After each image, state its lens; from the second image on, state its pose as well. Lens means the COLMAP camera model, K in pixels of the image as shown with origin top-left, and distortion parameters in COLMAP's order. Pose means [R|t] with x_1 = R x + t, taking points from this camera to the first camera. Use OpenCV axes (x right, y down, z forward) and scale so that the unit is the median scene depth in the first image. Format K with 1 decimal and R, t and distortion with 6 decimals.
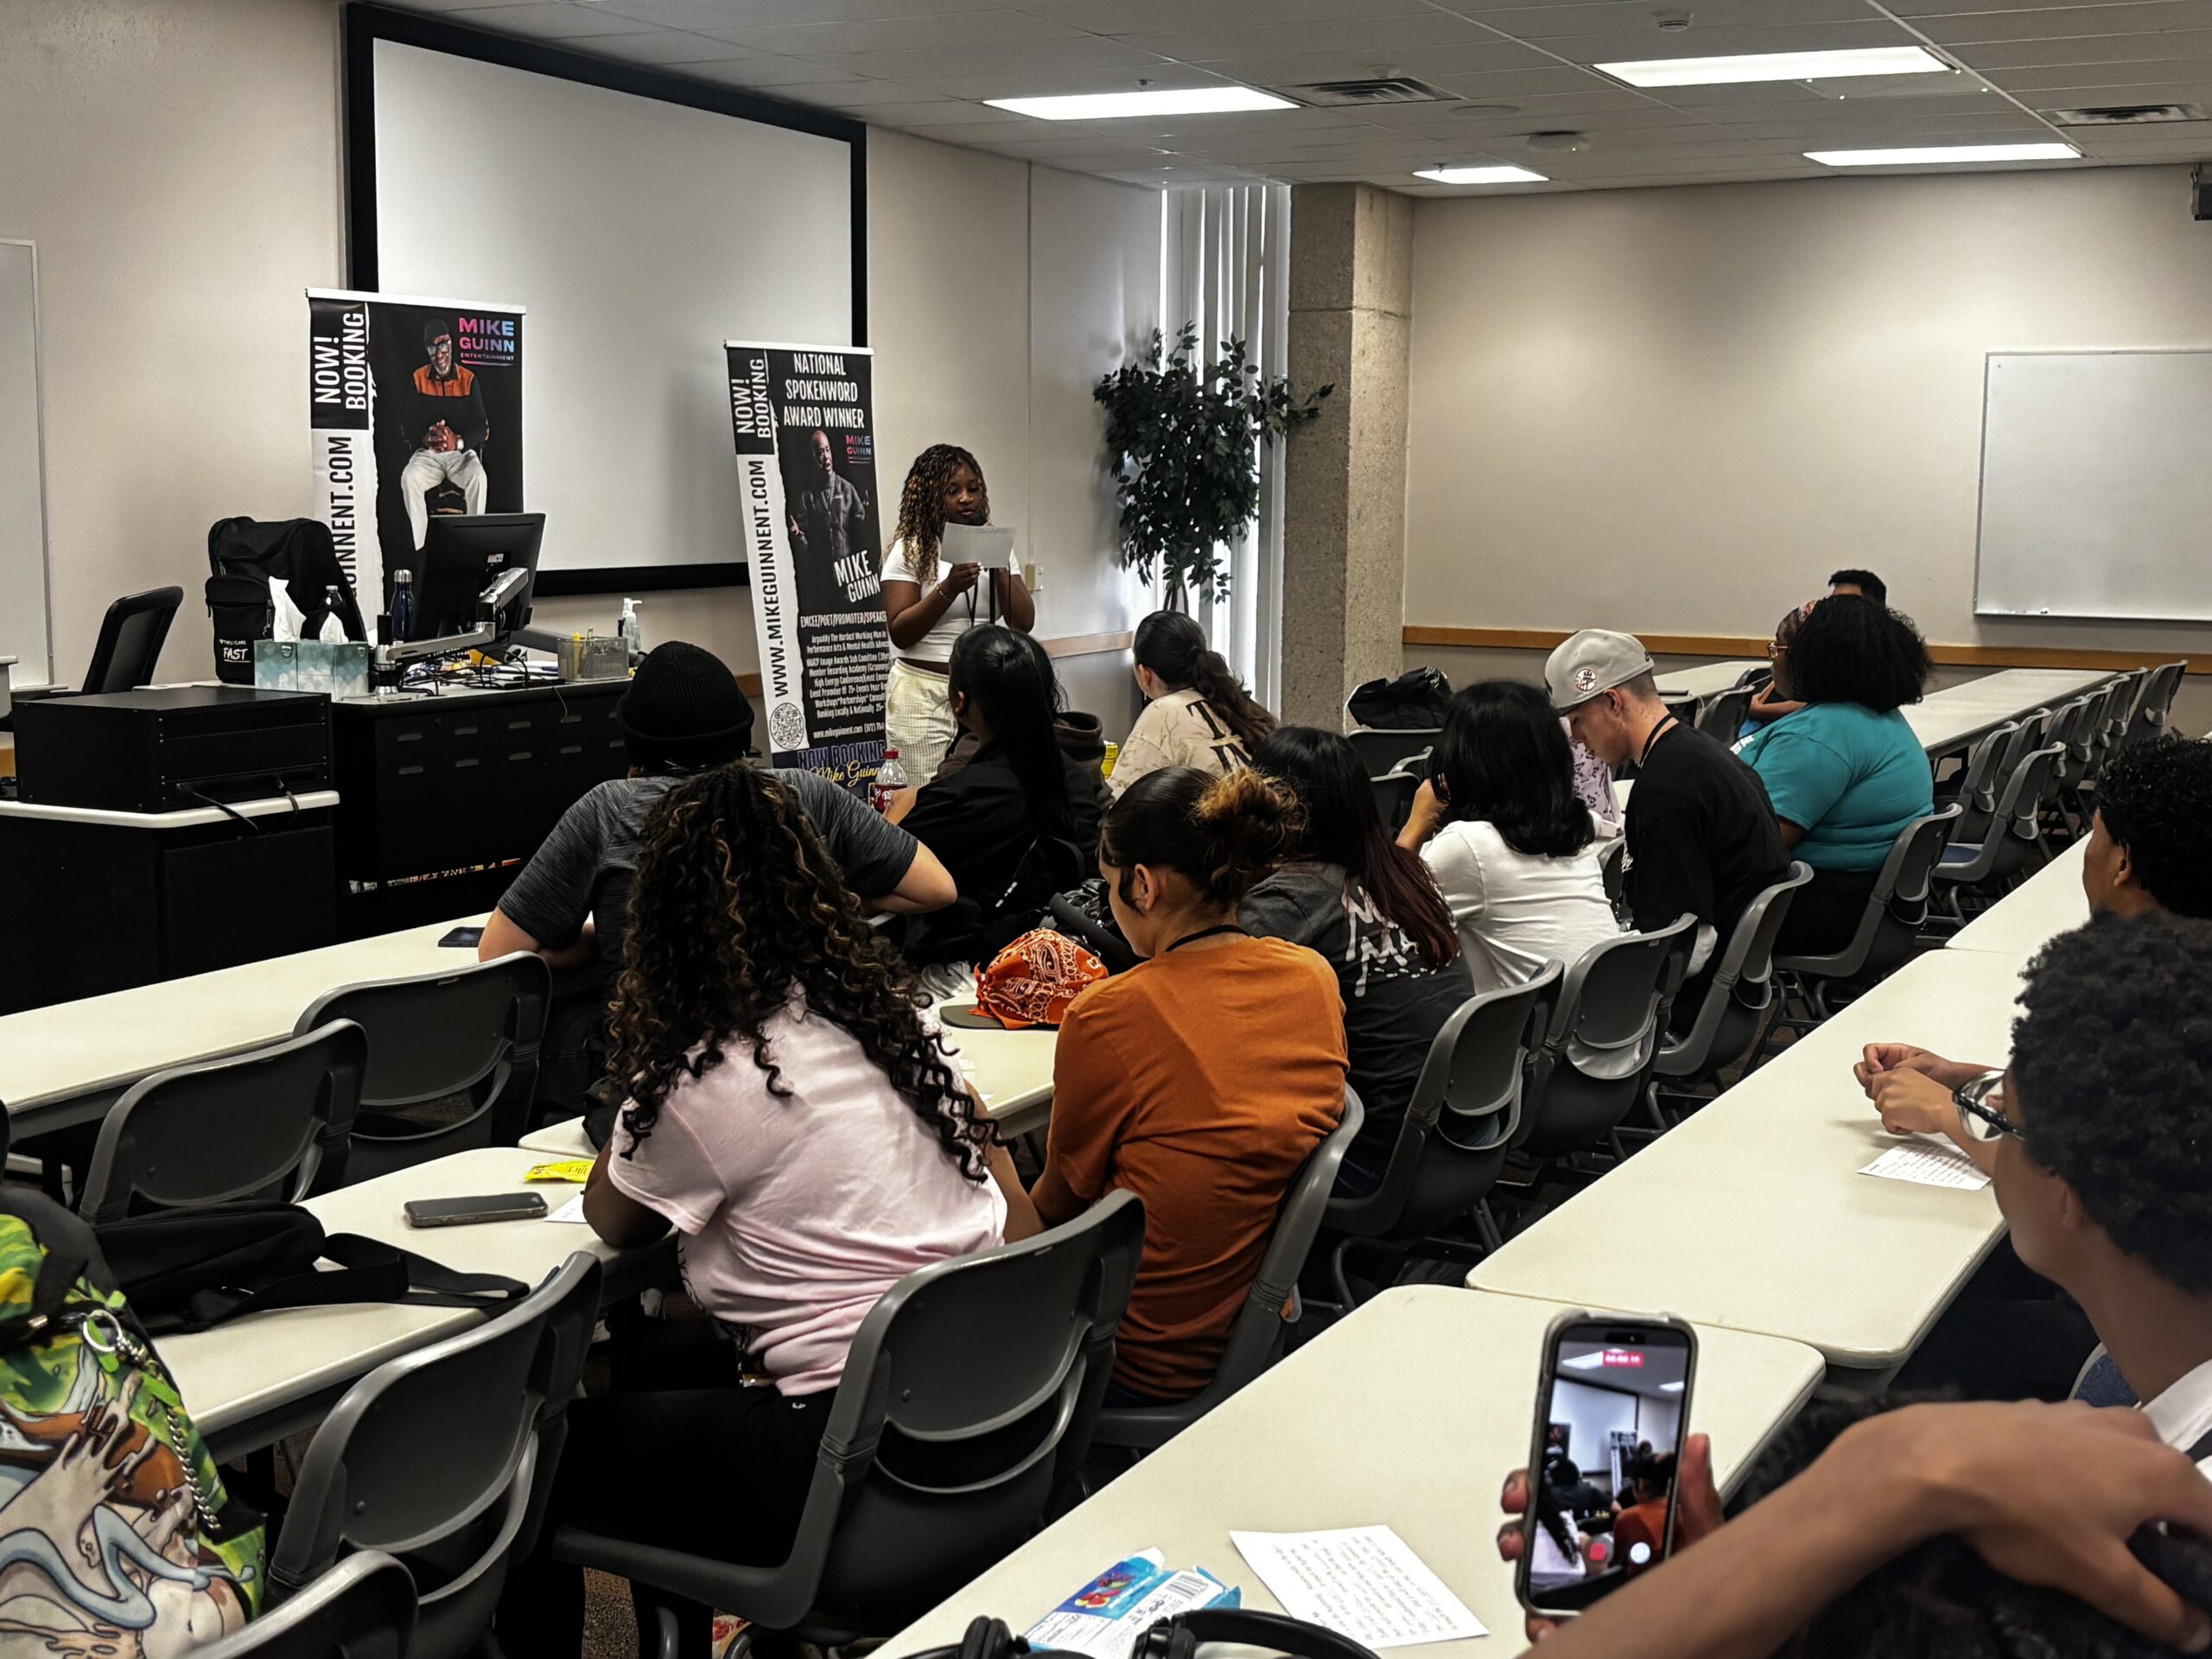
lens RADIAL K [[2837.8, 0, 1106.1], [0, 2837.8, 830.2], [0, 0, 1]] dist [-0.021329, 0.000000]
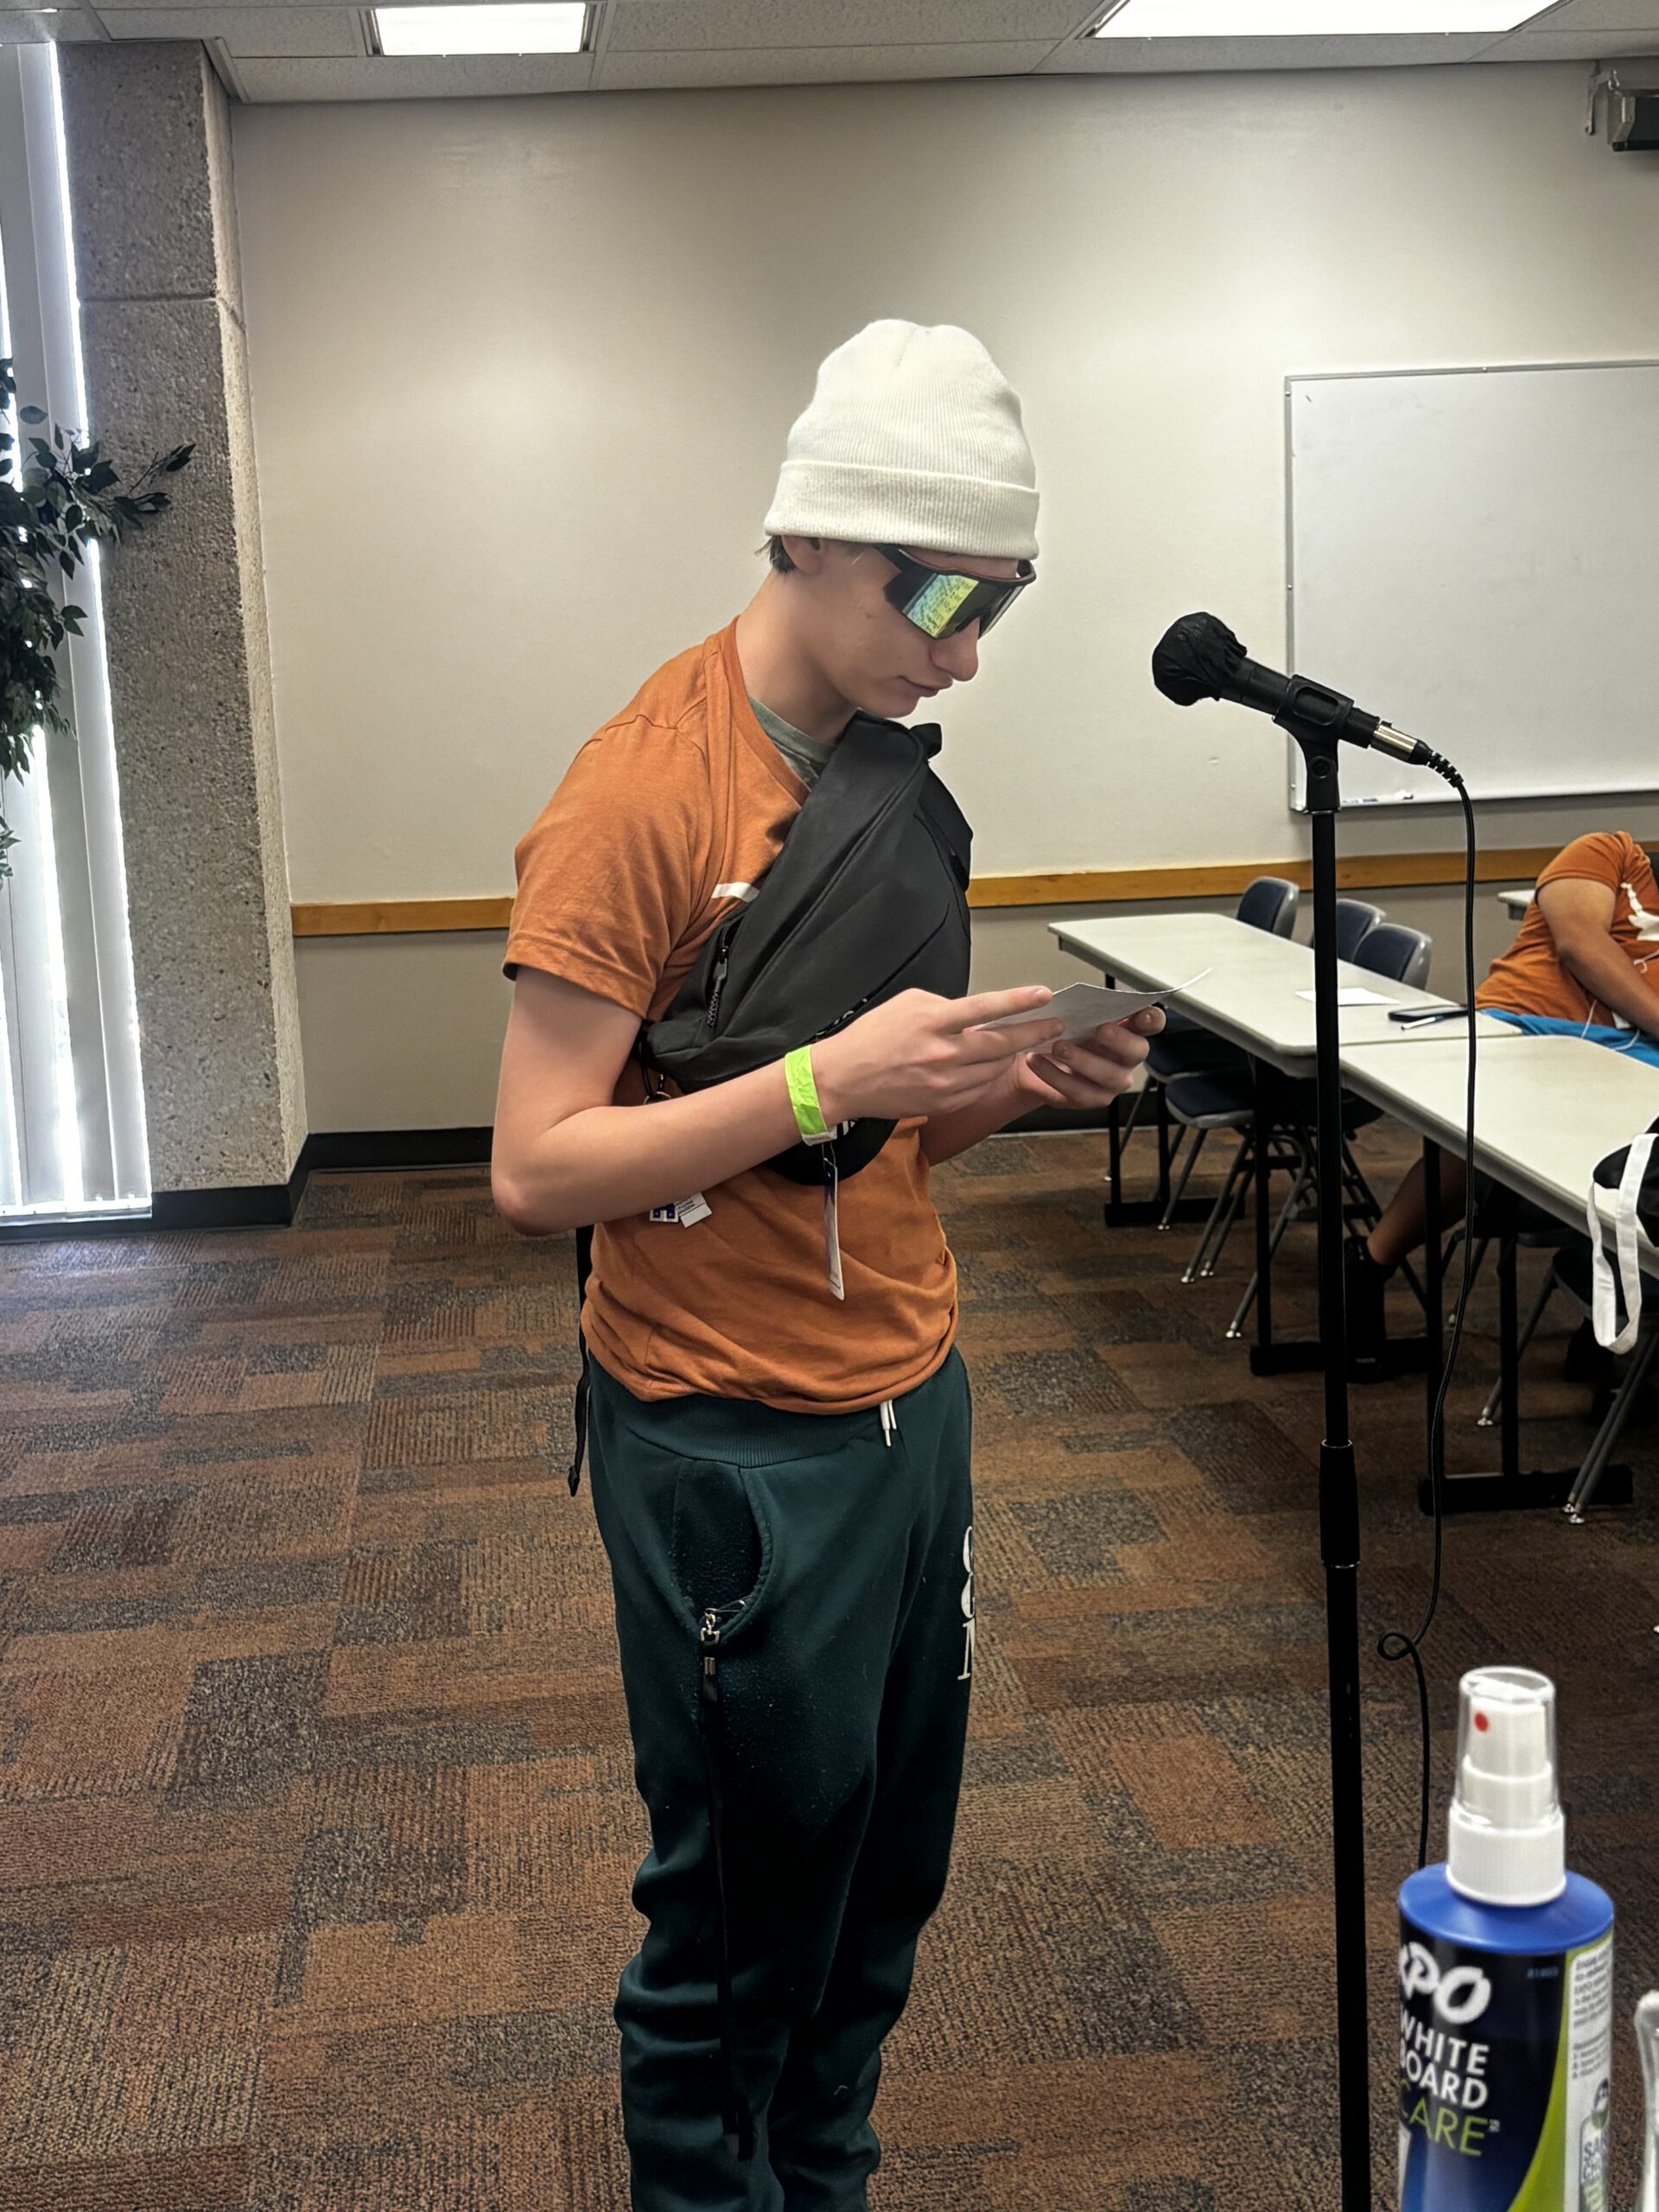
lens RADIAL K [[2904.0, 0, 829.2], [0, 2904.0, 1108.0], [0, 0, 1]] dist [0.027475, 0.000000]
pose [[0.835244, -0.124533, 0.535593, -0.165394], [0.112663, 0.992111, 0.054985, -0.077153], [-0.538215, 0.014416, 0.842685, 0.698461]]
